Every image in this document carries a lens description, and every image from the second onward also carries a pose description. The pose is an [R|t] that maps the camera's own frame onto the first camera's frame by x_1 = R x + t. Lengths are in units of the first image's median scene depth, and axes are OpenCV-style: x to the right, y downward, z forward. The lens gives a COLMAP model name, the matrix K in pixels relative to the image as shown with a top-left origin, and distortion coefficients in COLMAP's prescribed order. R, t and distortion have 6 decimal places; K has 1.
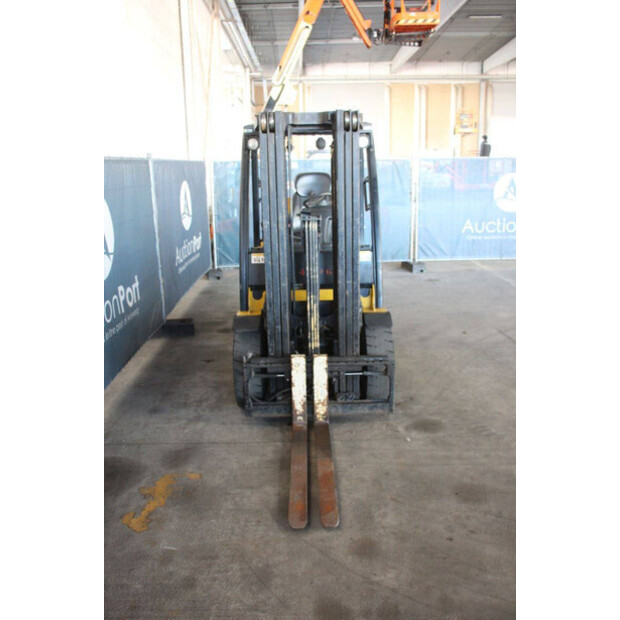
lens RADIAL K [[583.6, 0, 304.1], [0, 583.6, 313.5], [0, 0, 1]] dist [-0.058975, 0.000000]
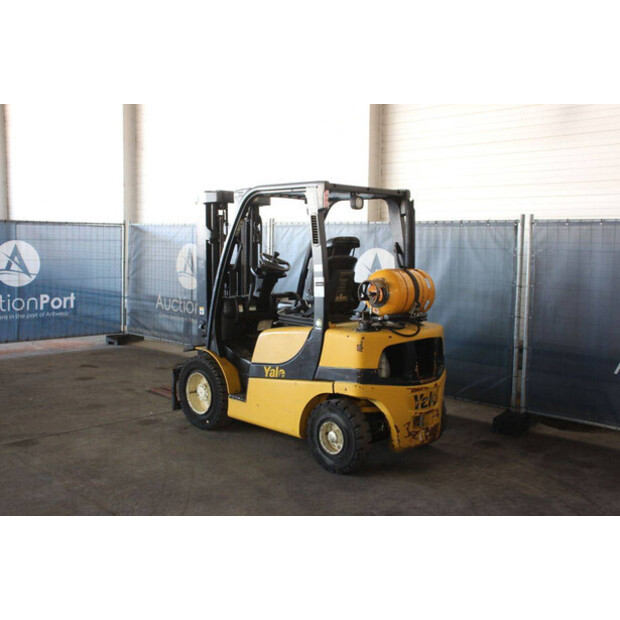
lens RADIAL K [[692.8, 0, 307.3], [0, 692.8, 305.0], [0, 0, 1]] dist [-0.030360, 0.000000]
pose [[-0.710005, 0.083914, -0.699179, 1.048713], [-0.167276, 0.944359, 0.283205, -0.575680], [0.684041, 0.318033, -0.656463, 2.226214]]
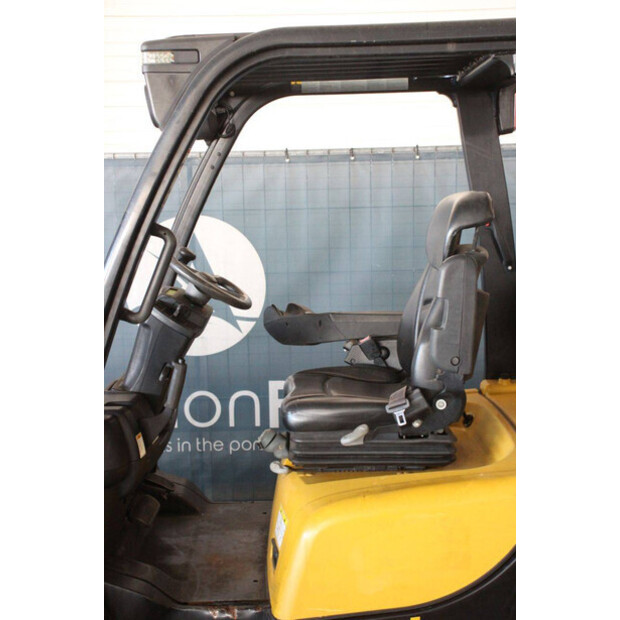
lens RADIAL K [[947.4, 0, 312.1], [0, 947.4, 310.9], [0, 0, 1]] dist [0.143296, 0.000000]
pose [[-0.001850, 0.169814, -0.985474, 0.701225], [-0.227197, 0.959633, 0.165788, -0.330484], [0.973847, 0.224204, 0.036806, 1.202849]]
